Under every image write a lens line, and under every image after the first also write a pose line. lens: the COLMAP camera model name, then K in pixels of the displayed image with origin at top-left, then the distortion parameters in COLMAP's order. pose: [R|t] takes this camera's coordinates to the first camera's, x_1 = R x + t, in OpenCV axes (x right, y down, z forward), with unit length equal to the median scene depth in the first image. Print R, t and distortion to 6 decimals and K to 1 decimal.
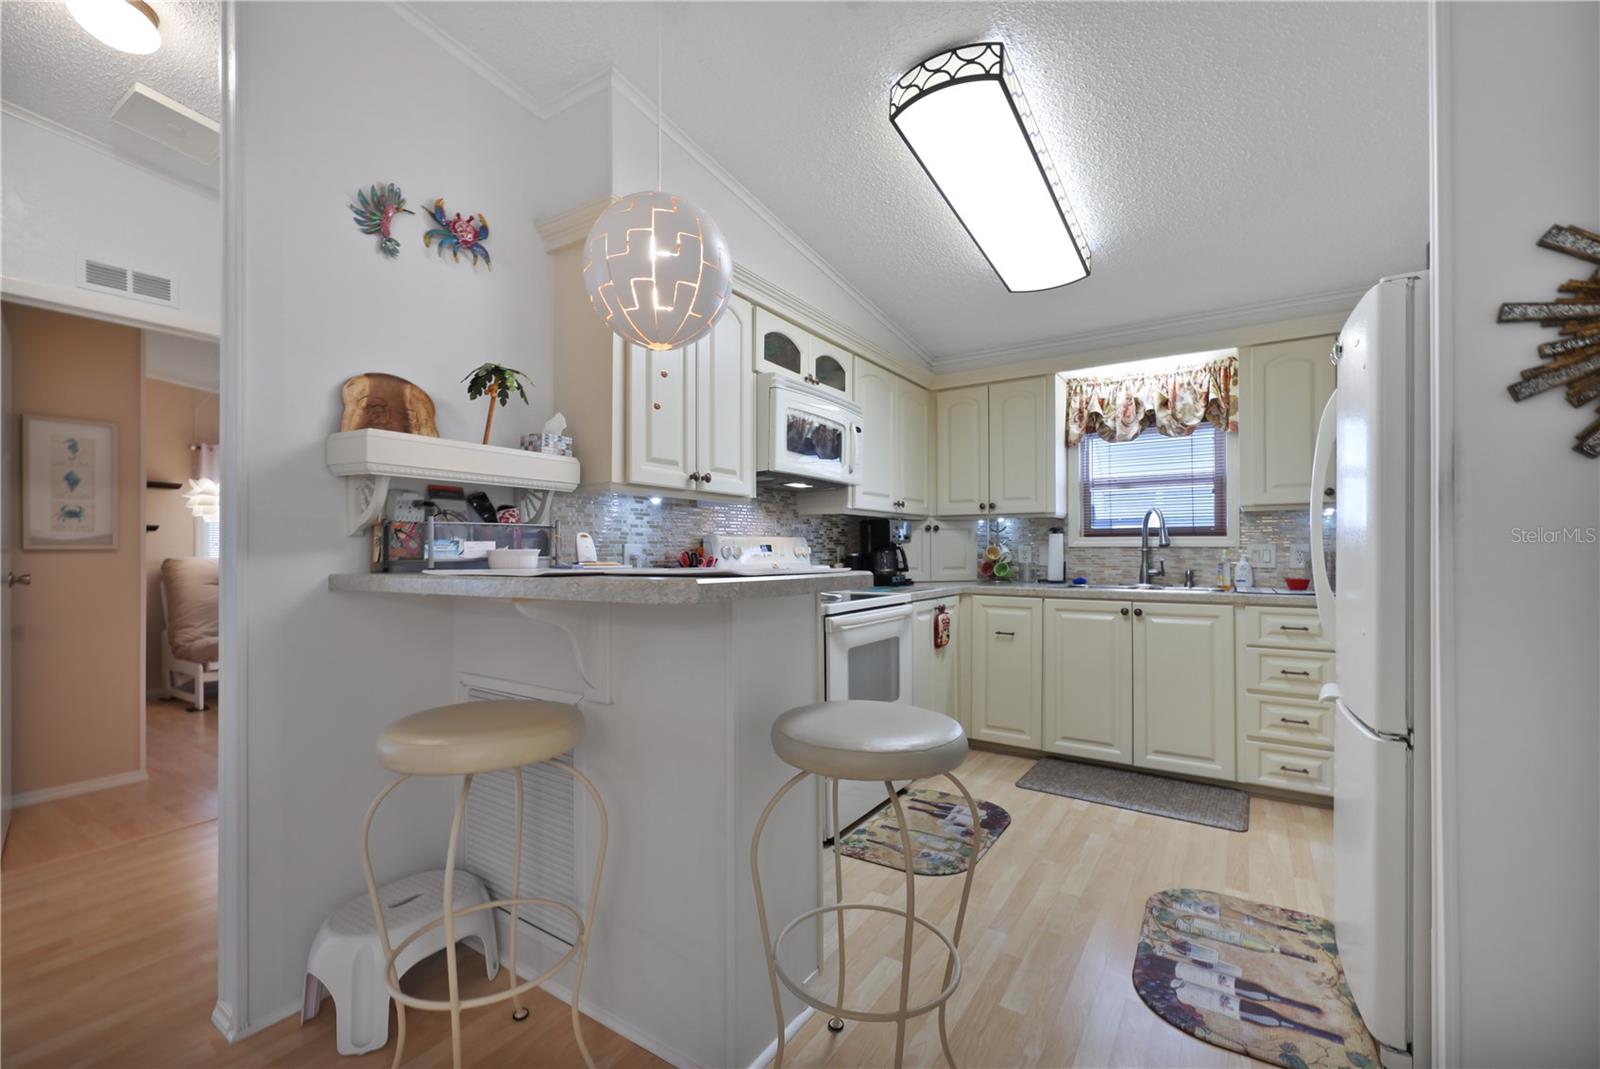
lens RADIAL K [[667.6, 0, 792.1], [0, 667.6, 553.5], [0, 0, 1]] dist [-0.001777, 0.000924]
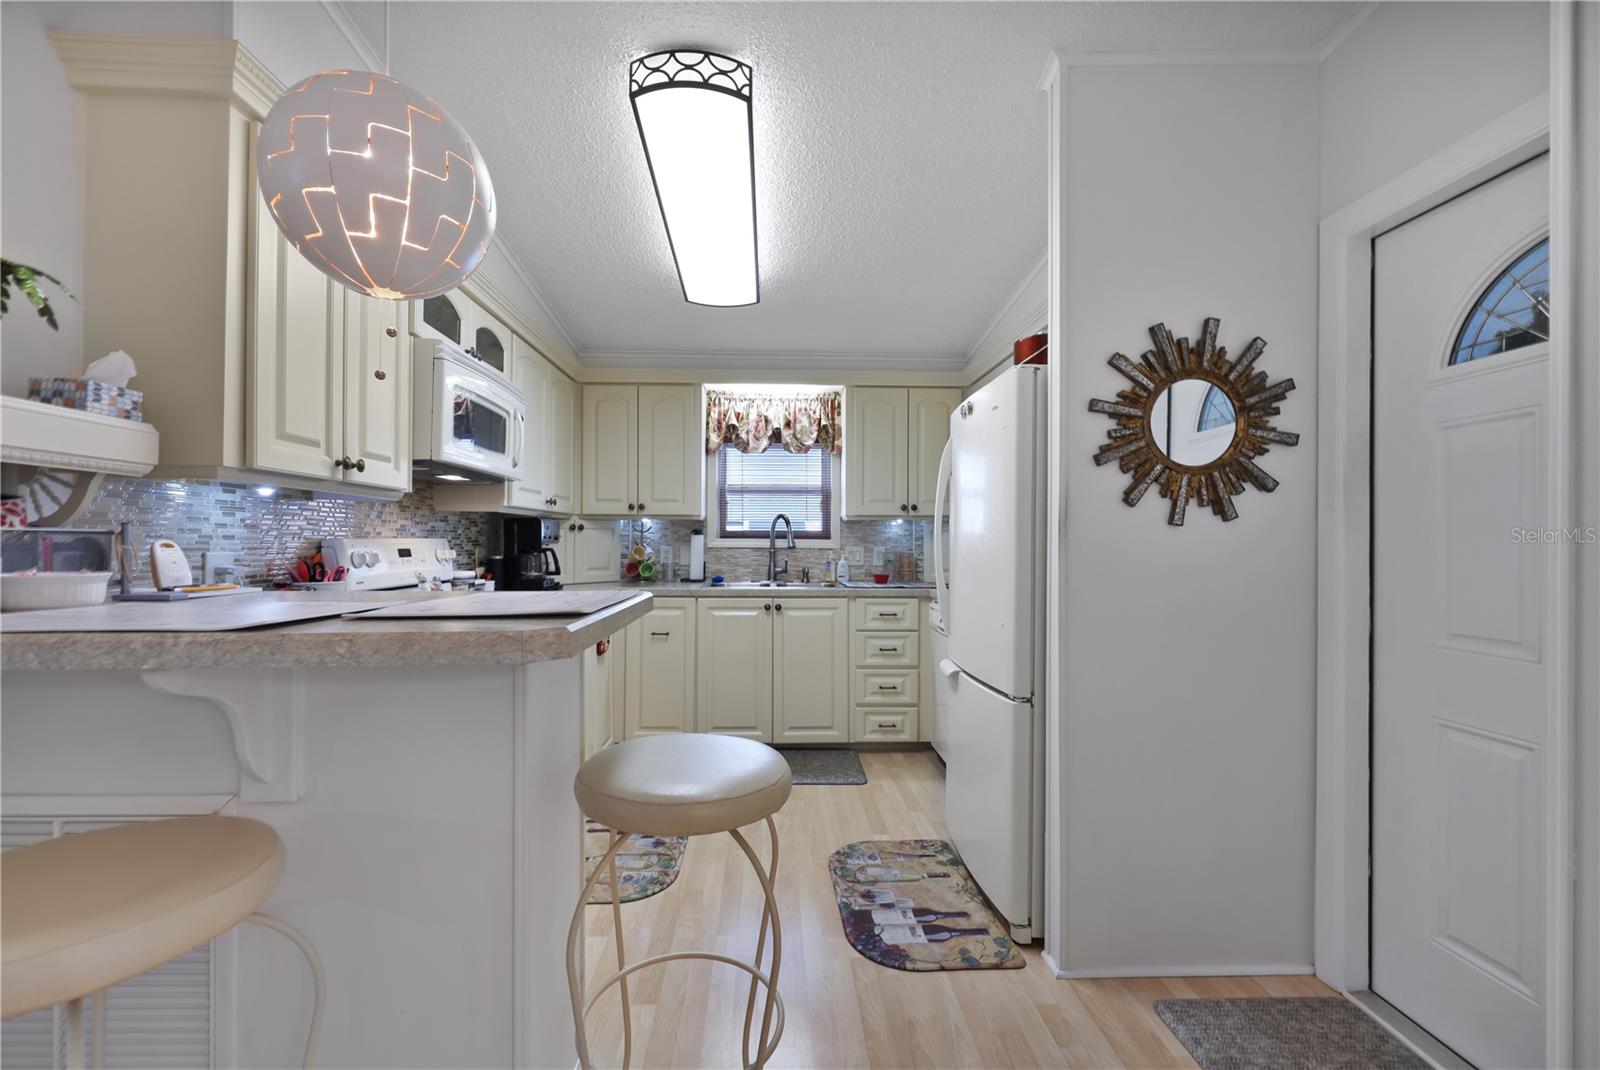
lens RADIAL K [[667.6, 0, 787.3], [0, 667.6, 545.6], [0, 0, 1]] dist [-0.001777, 0.000924]
pose [[0.810526, 0.001613, 0.585701, -0.139737], [-0.003527, 0.999992, 0.002127, -0.020399], [-0.585692, -0.003790, 0.810525, 0.079790]]
